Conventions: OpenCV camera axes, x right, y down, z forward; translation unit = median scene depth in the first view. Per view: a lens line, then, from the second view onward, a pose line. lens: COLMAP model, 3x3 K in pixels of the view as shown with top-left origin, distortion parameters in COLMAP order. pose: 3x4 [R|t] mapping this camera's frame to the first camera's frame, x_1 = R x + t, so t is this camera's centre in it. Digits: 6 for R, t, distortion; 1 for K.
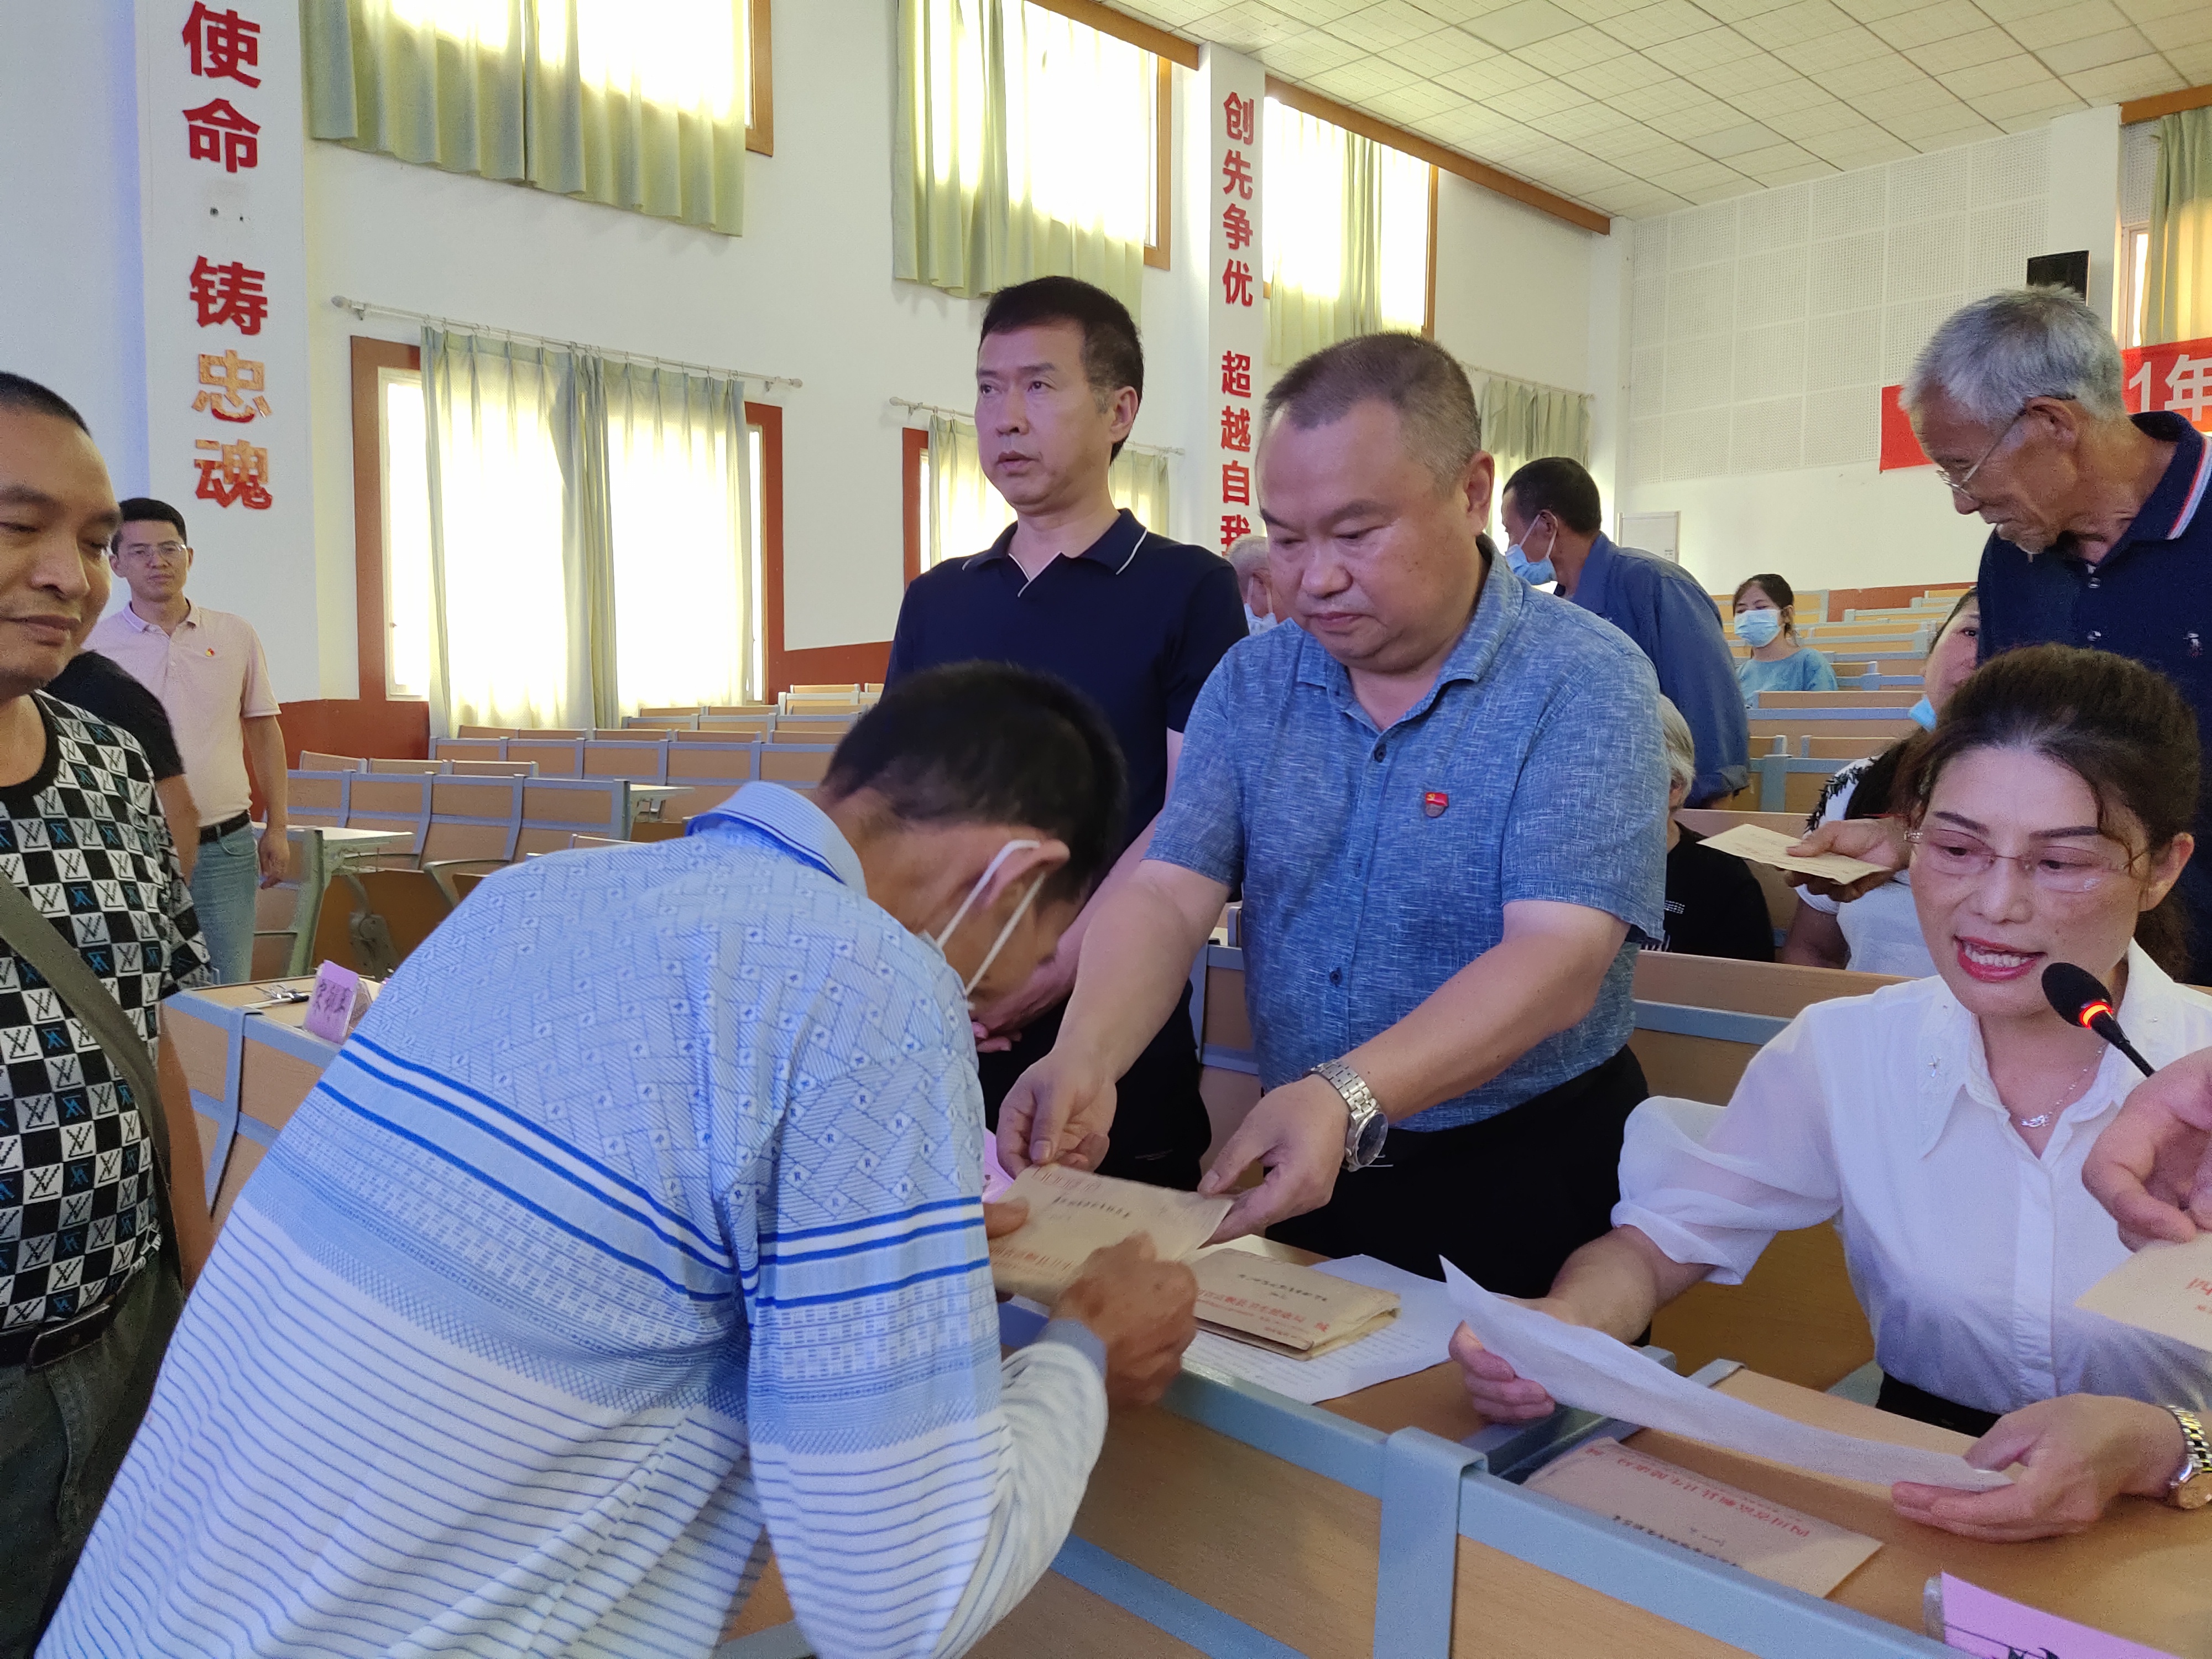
lens RADIAL K [[1559.9, 0, 1104.6], [0, 1559.9, 921.3], [0, 0, 1]] dist [0.016220, -0.011100]
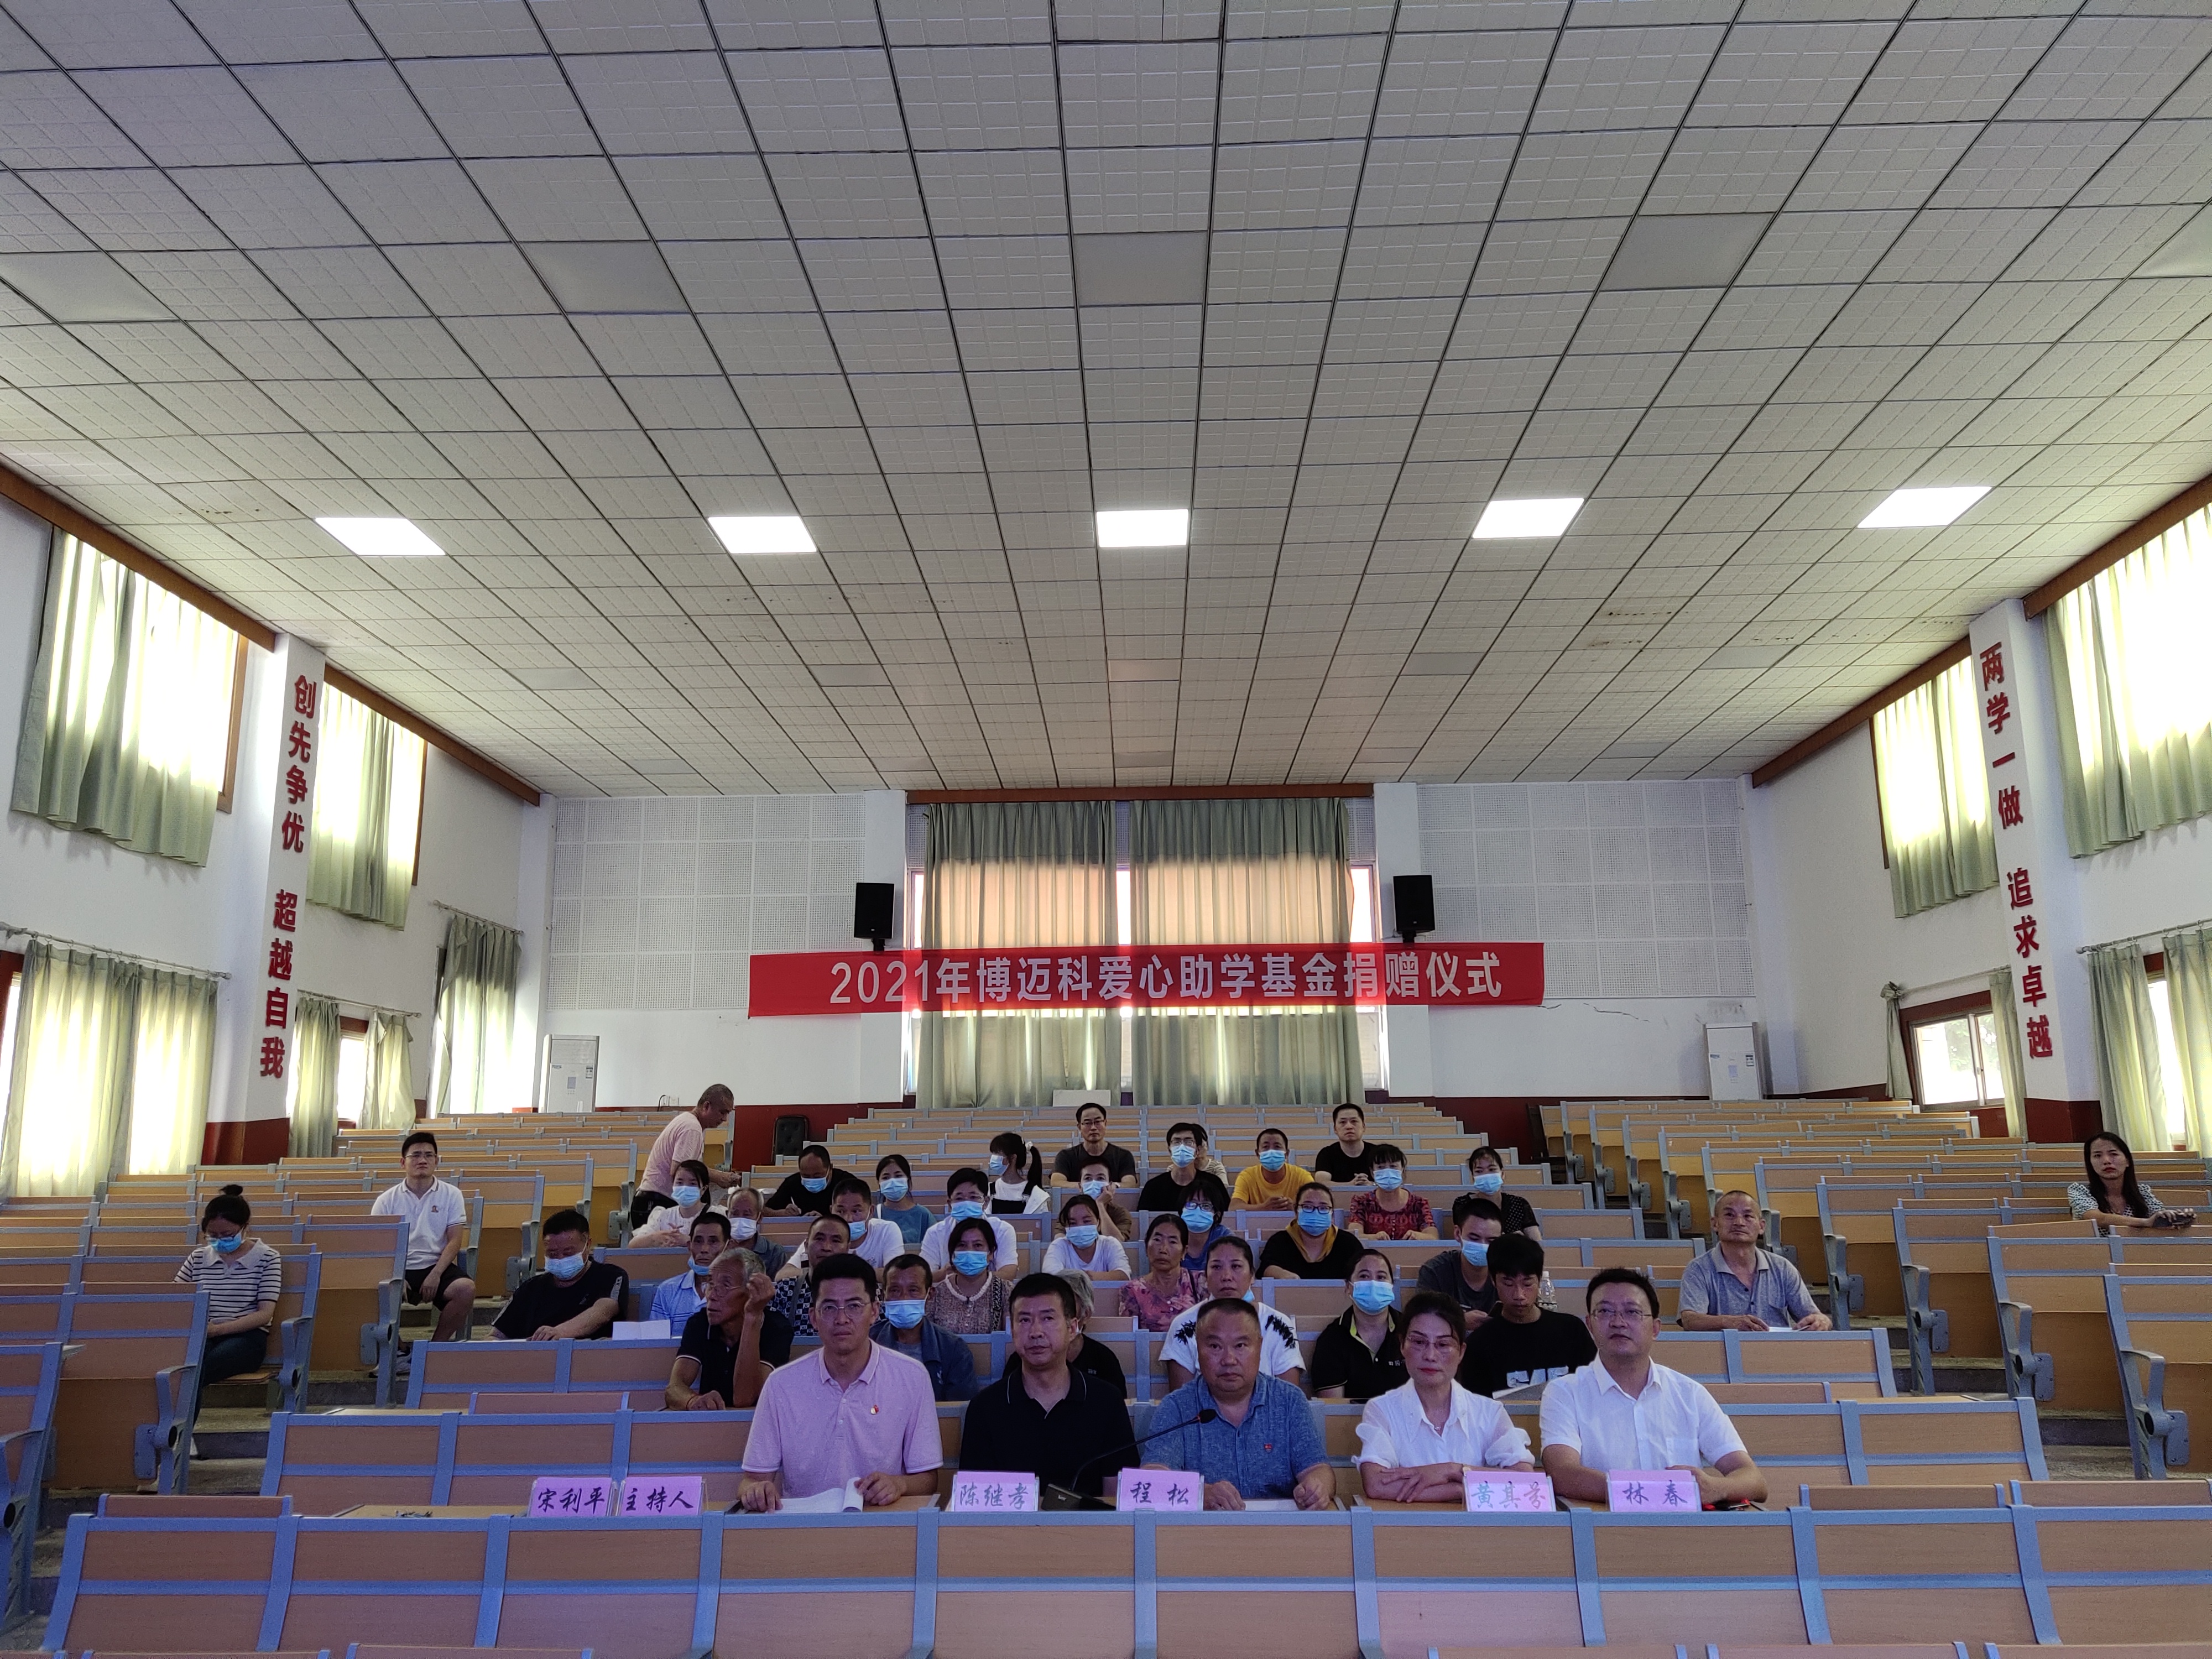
lens RADIAL K [[1559.9, 0, 1104.6], [0, 1559.9, 921.3], [0, 0, 1]] dist [0.016220, -0.011100]
pose [[0.731027, 0.112516, 0.673008, -0.229919], [0.093097, 0.960642, -0.261726, -0.008090], [-0.675968, 0.253984, 0.691780, -0.126958]]
